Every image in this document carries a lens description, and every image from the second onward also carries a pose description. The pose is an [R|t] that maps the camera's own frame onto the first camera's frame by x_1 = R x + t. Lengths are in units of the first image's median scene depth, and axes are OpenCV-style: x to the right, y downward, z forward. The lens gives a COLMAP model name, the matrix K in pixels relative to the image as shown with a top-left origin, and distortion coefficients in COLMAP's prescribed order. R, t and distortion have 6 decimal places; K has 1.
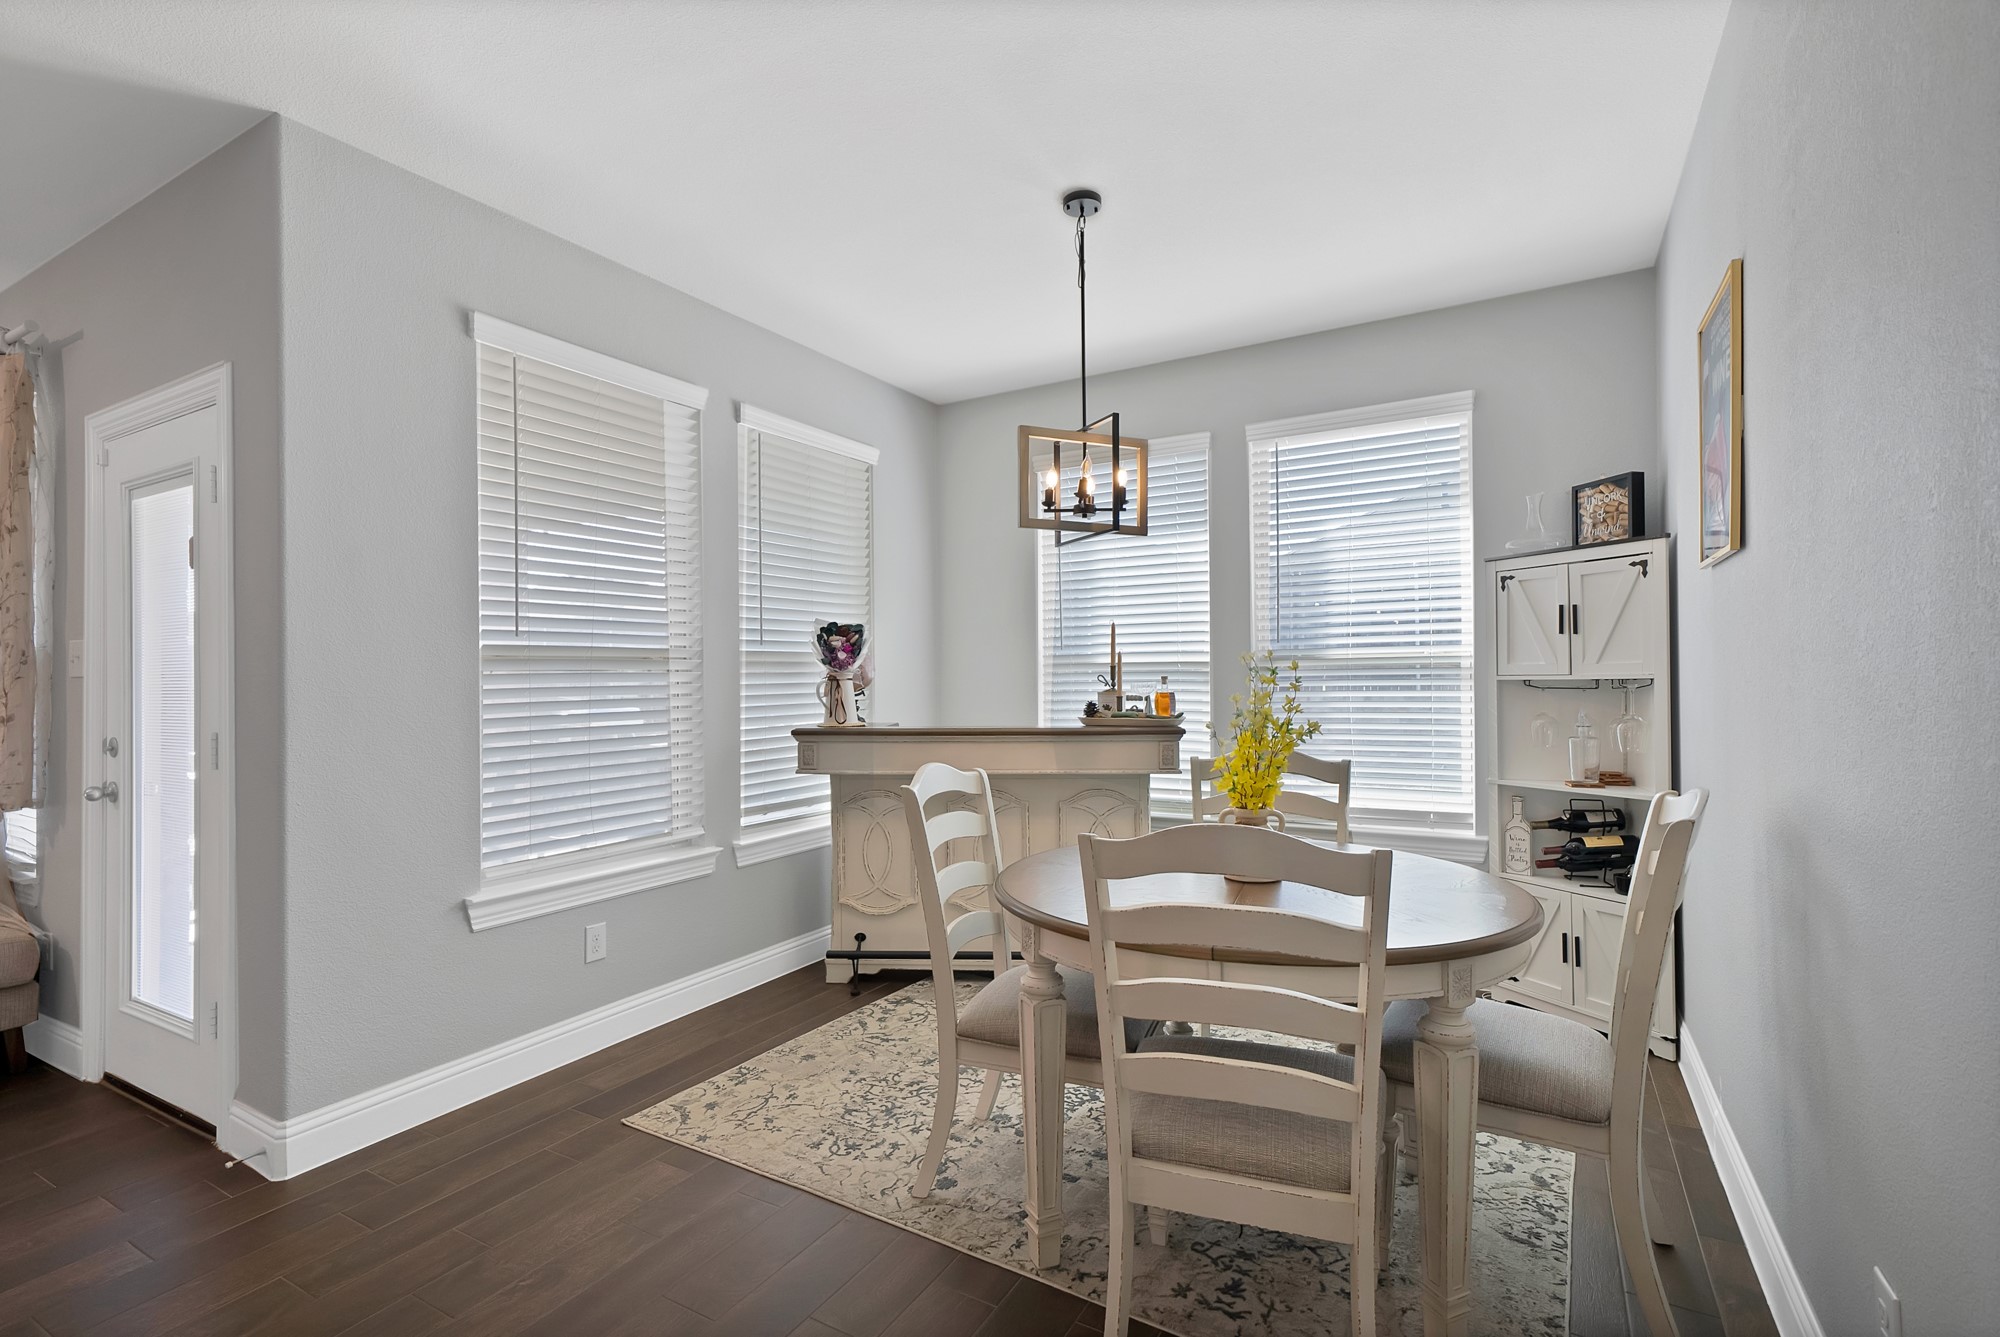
lens RADIAL K [[914.6, 0, 994.3], [0, 914.6, 673.9], [0, 0, 1]] dist [0.008488, 0.000004]
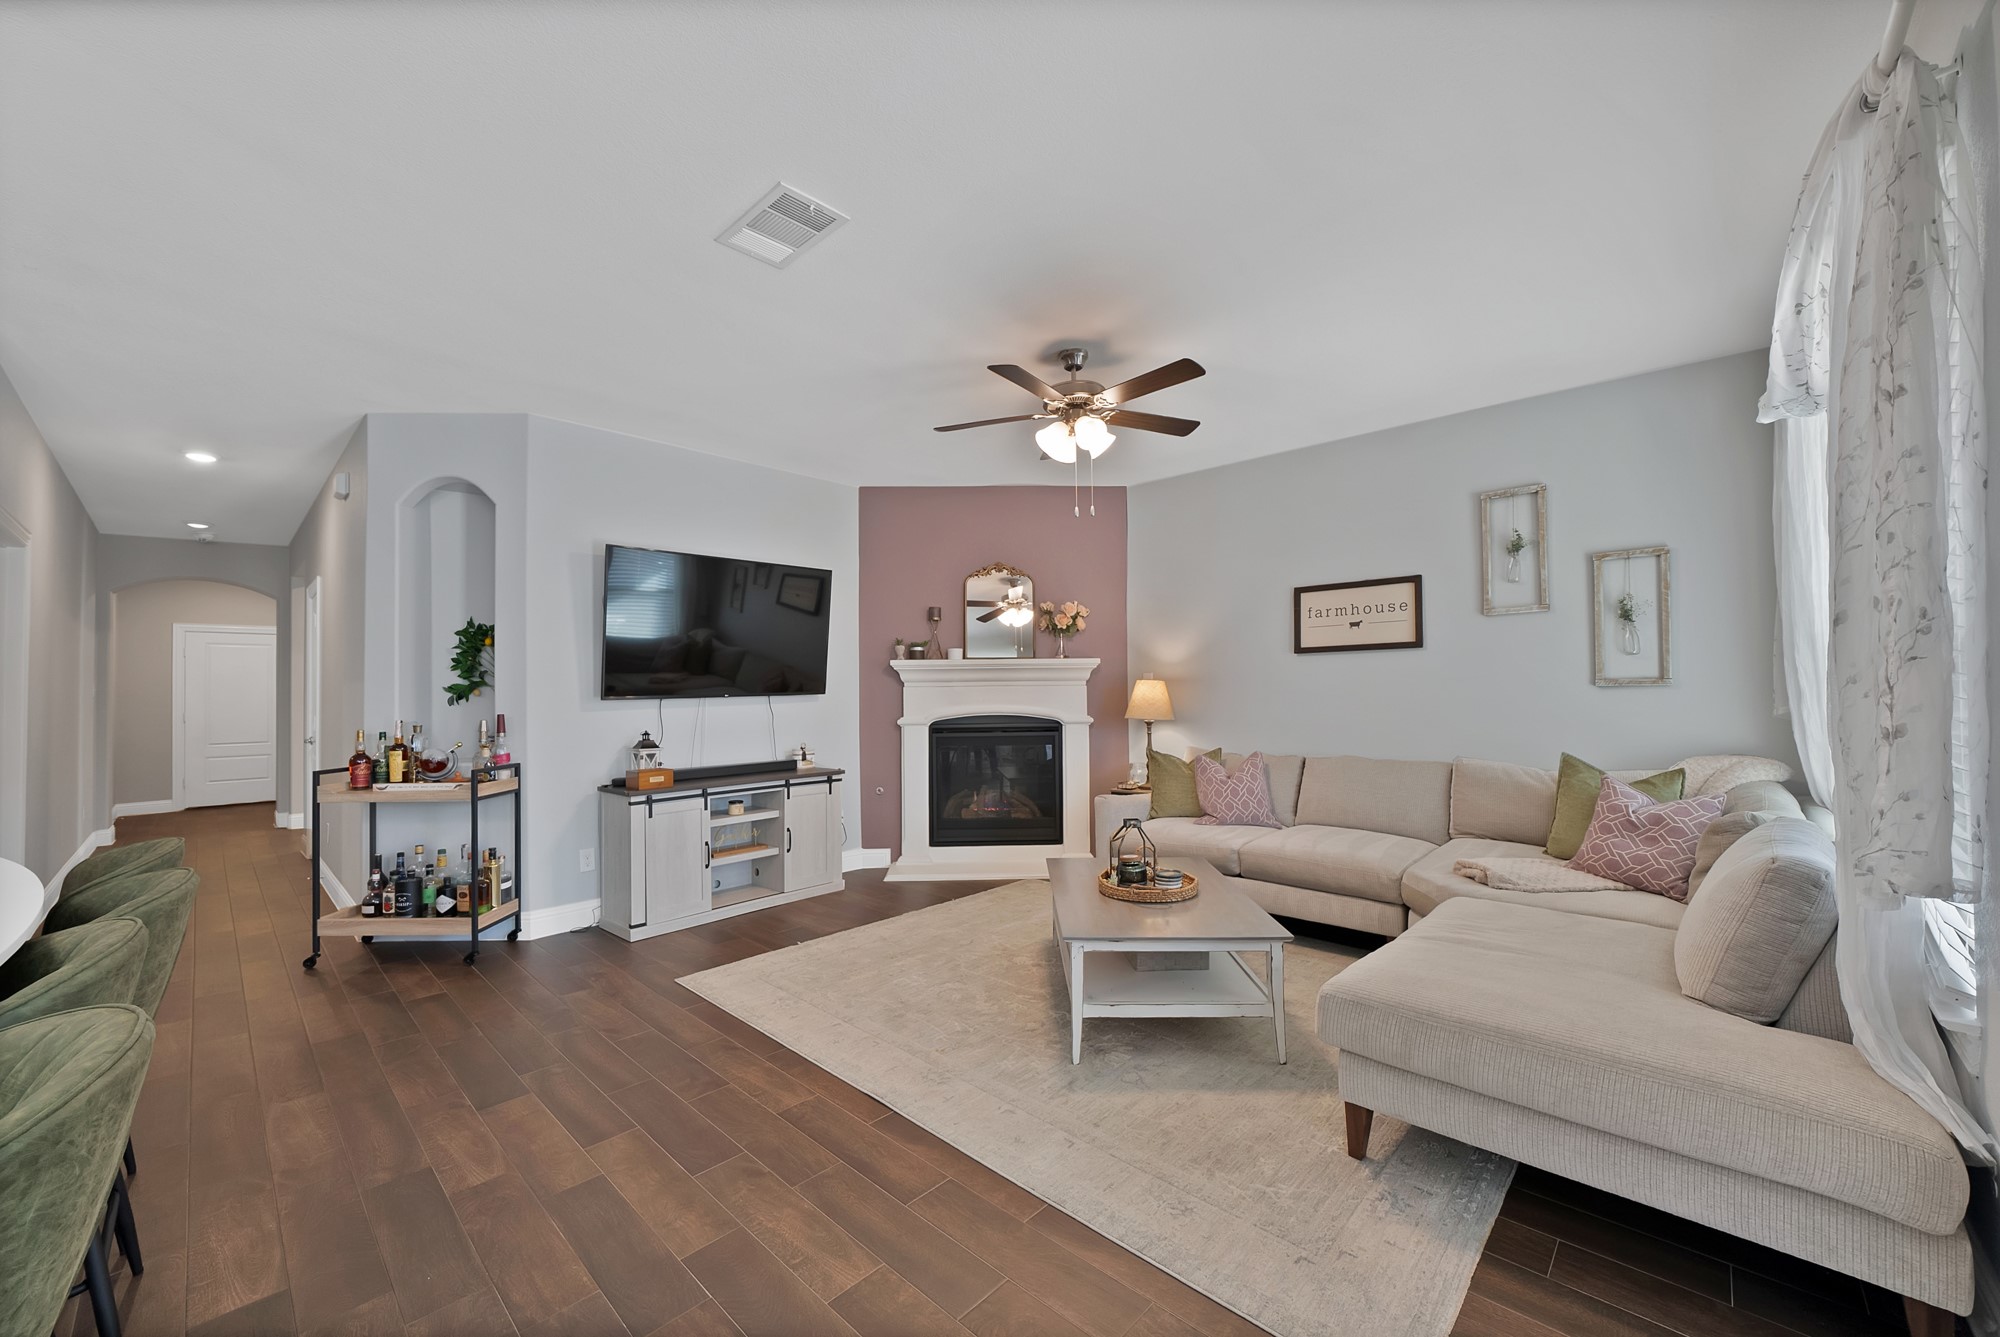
lens RADIAL K [[770.1, 0, 992.9], [0, 770.1, 672.8], [0, 0, 1]] dist [-0.002452, 0.000116]
pose [[-0.242177, -0.006822, -0.970208, -0.452695], [0.020543, 0.999715, -0.012157, 0.006800], [0.970015, -0.022875, -0.241968, 0.543398]]
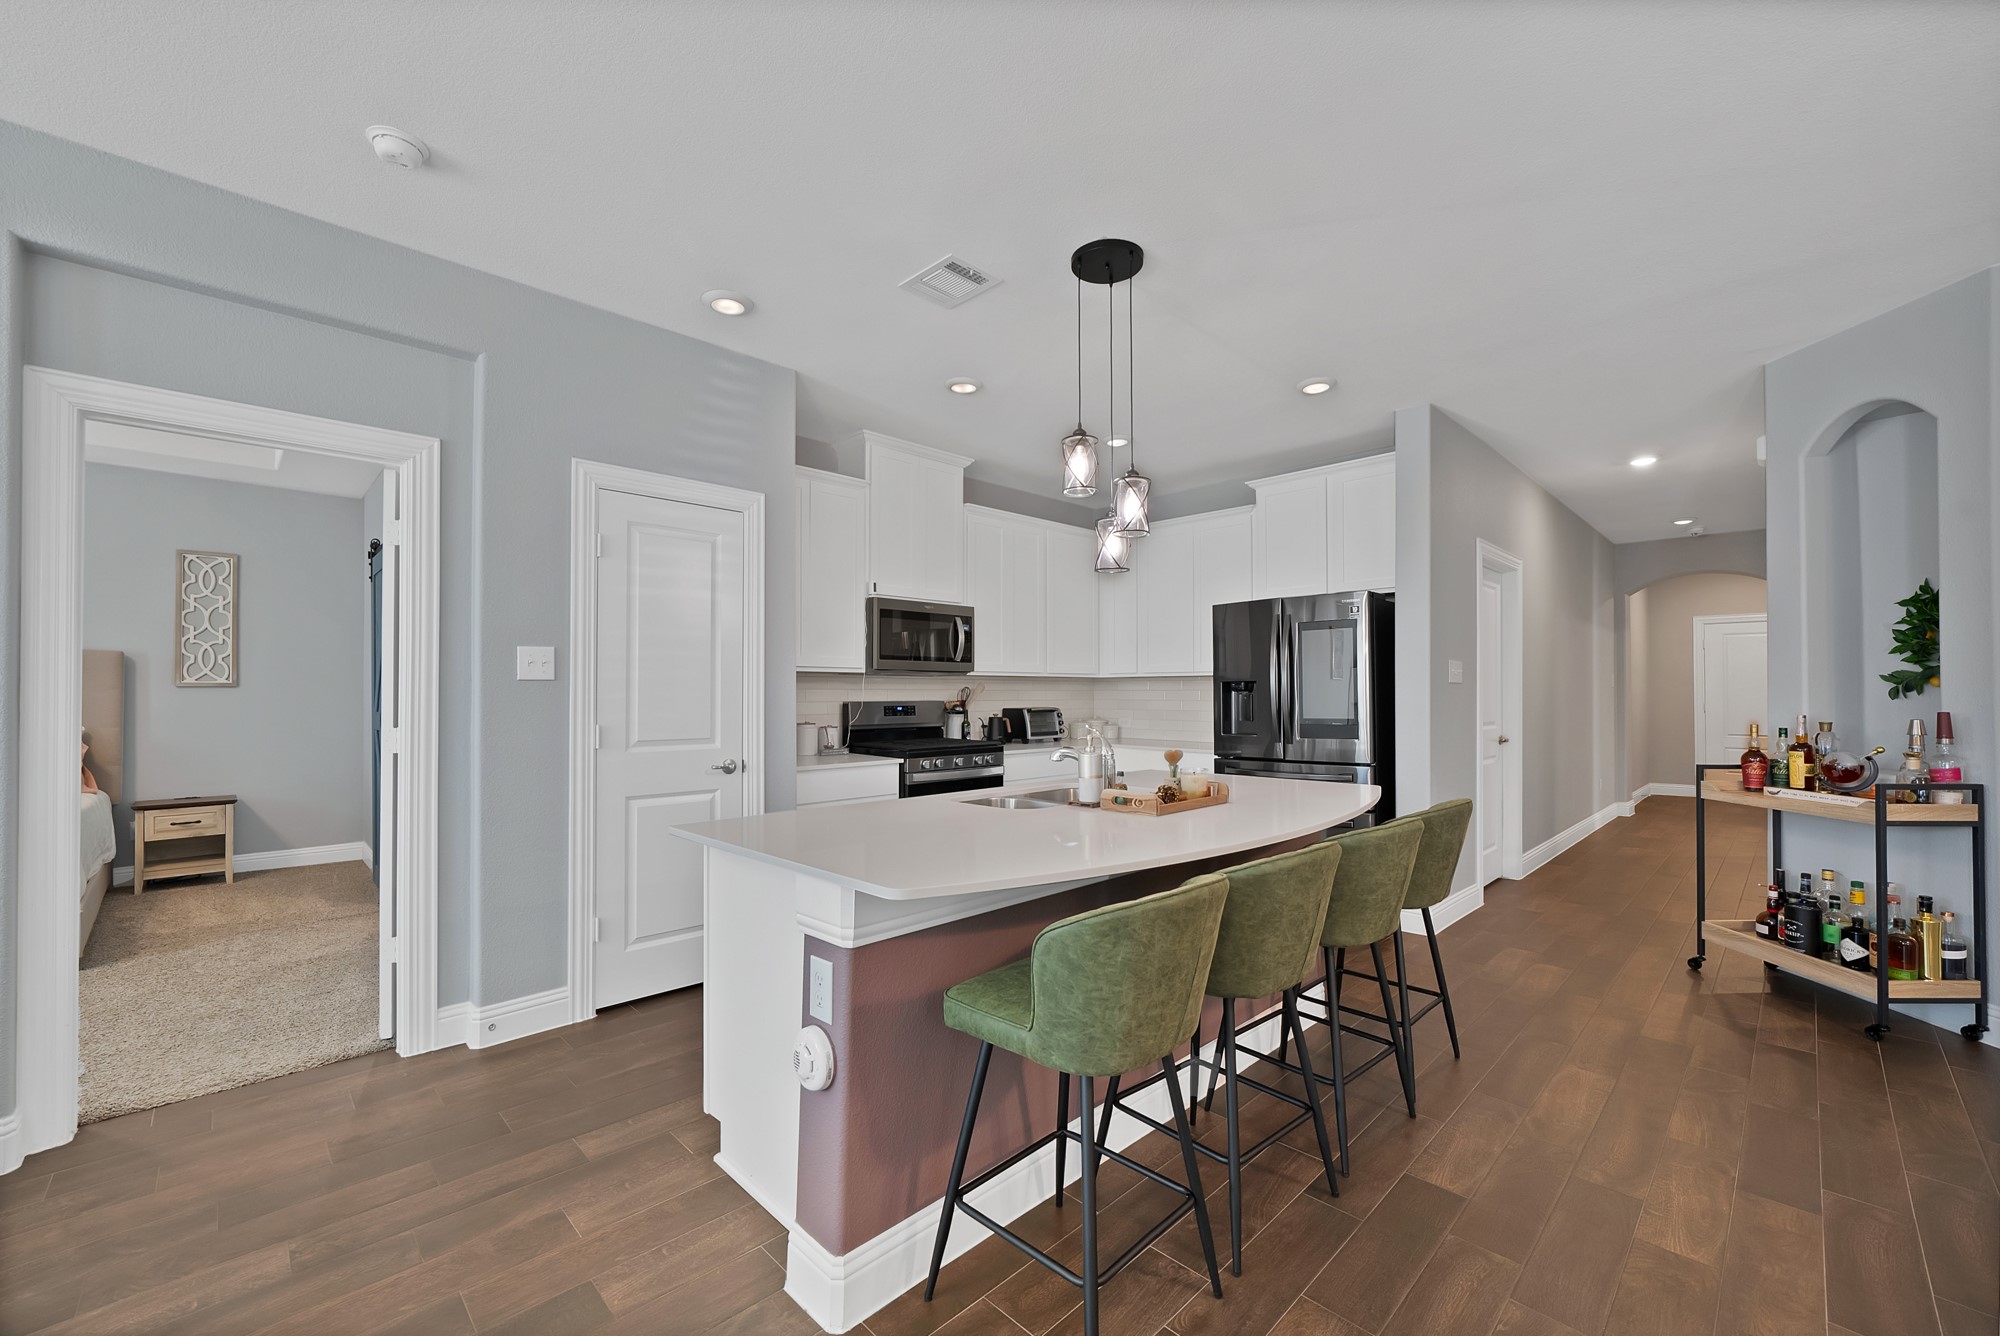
lens RADIAL K [[810.0, 0, 988.2], [0, 810.0, 677.8], [0, 0, 1]] dist [-0.001139, 0.000198]
pose [[-0.964100, 0.017520, 0.264959, -0.649890], [0.010830, 0.999585, -0.026690, 0.015242], [-0.265317, -0.022863, -0.963890, 0.652716]]
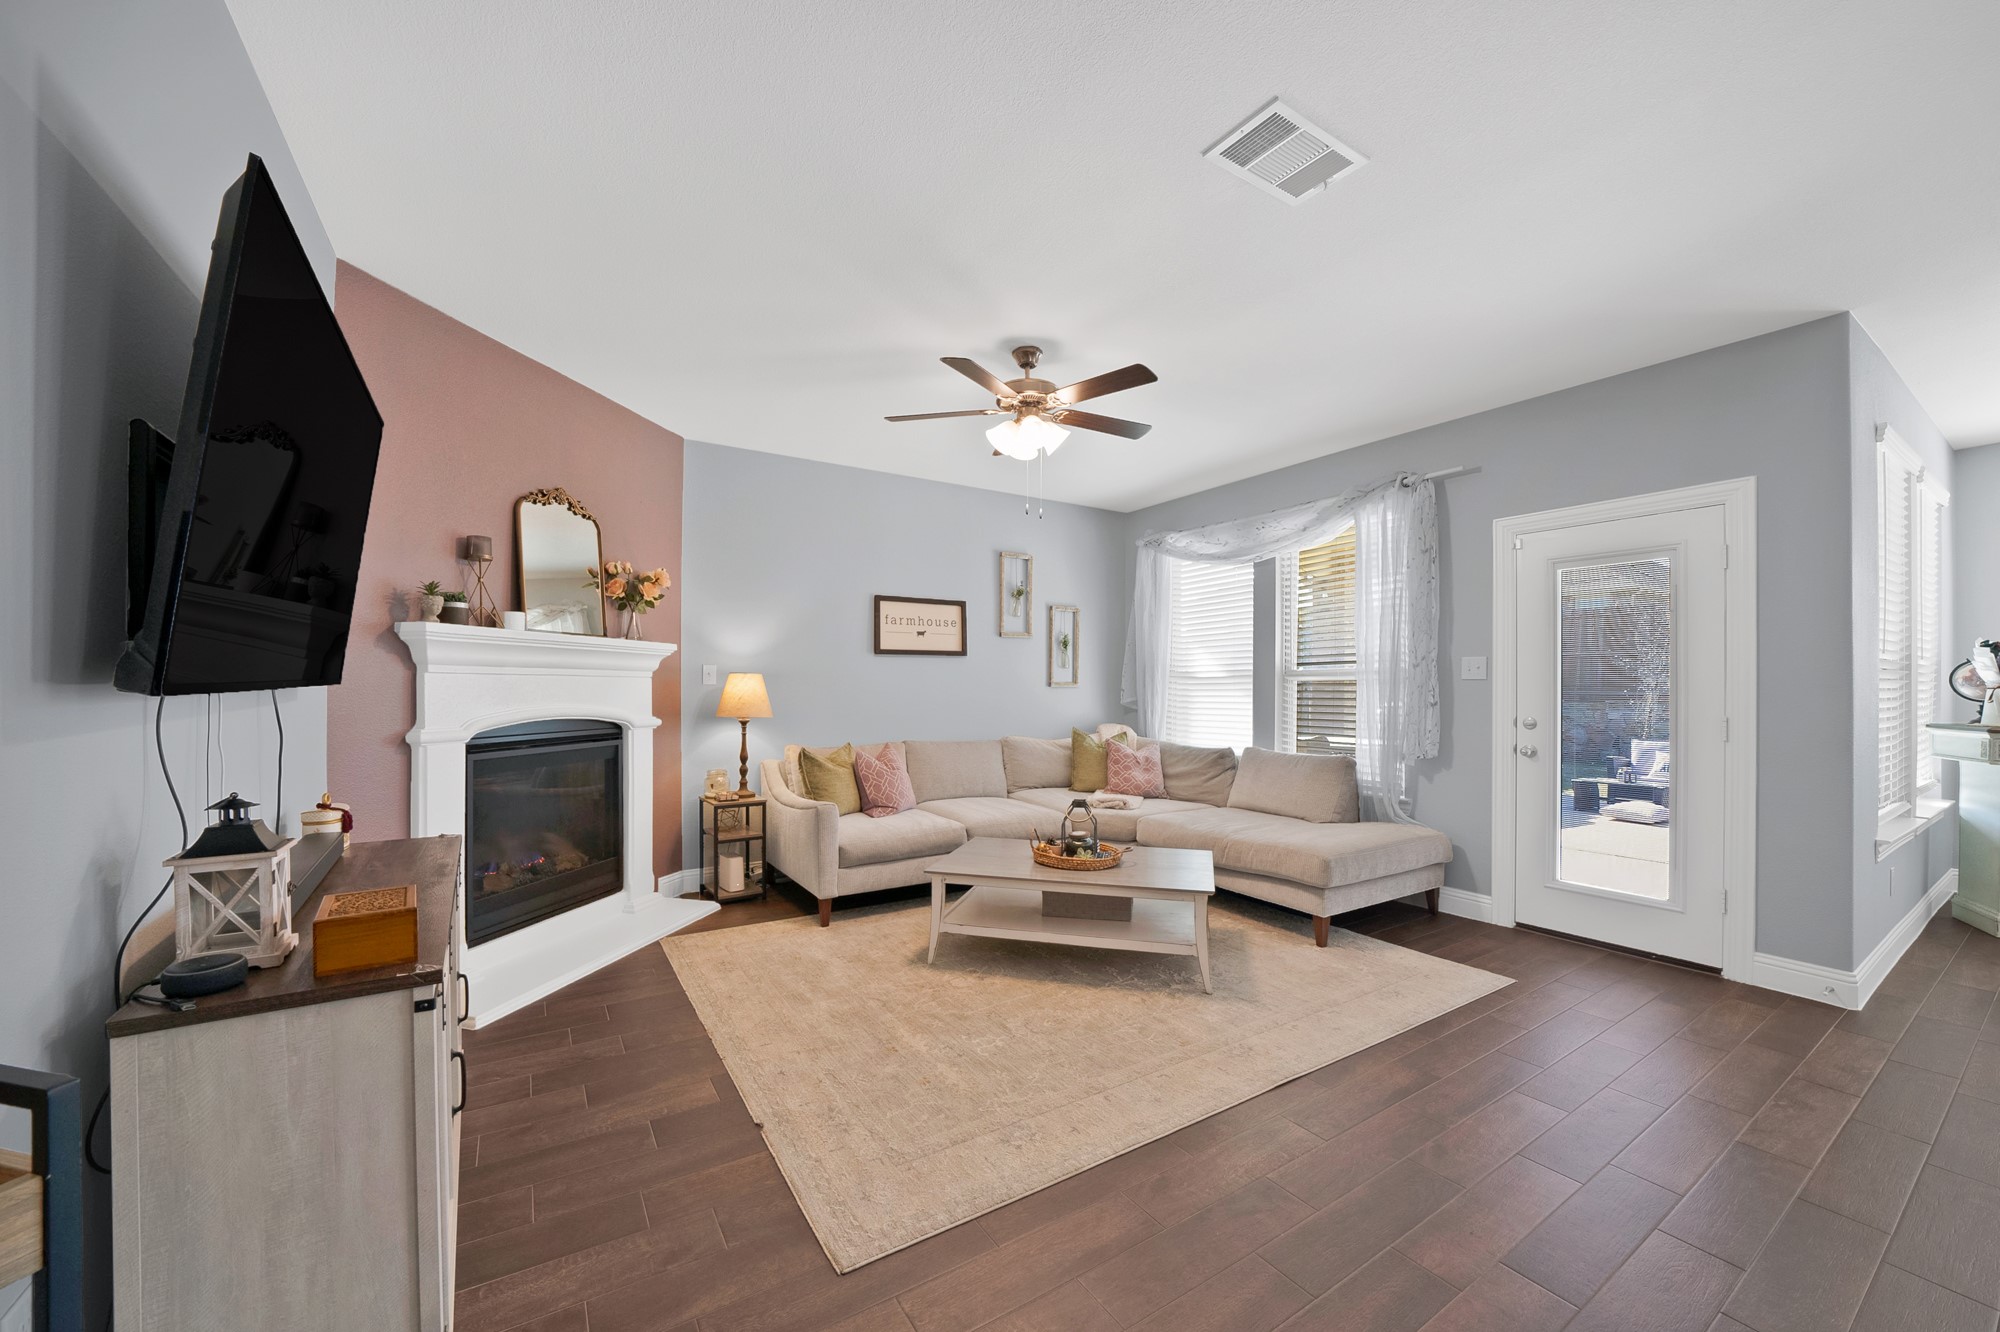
lens RADIAL K [[728.6, 0, 1009.0], [0, 728.6, 685.5], [0, 0, 1]] dist [-0.008819, 0.000326]
pose [[0.878566, 0.015552, -0.477369, -1.064883], [-0.012122, 0.999874, 0.010265, 0.011157], [0.477468, -0.003232, 0.878643, -0.534636]]
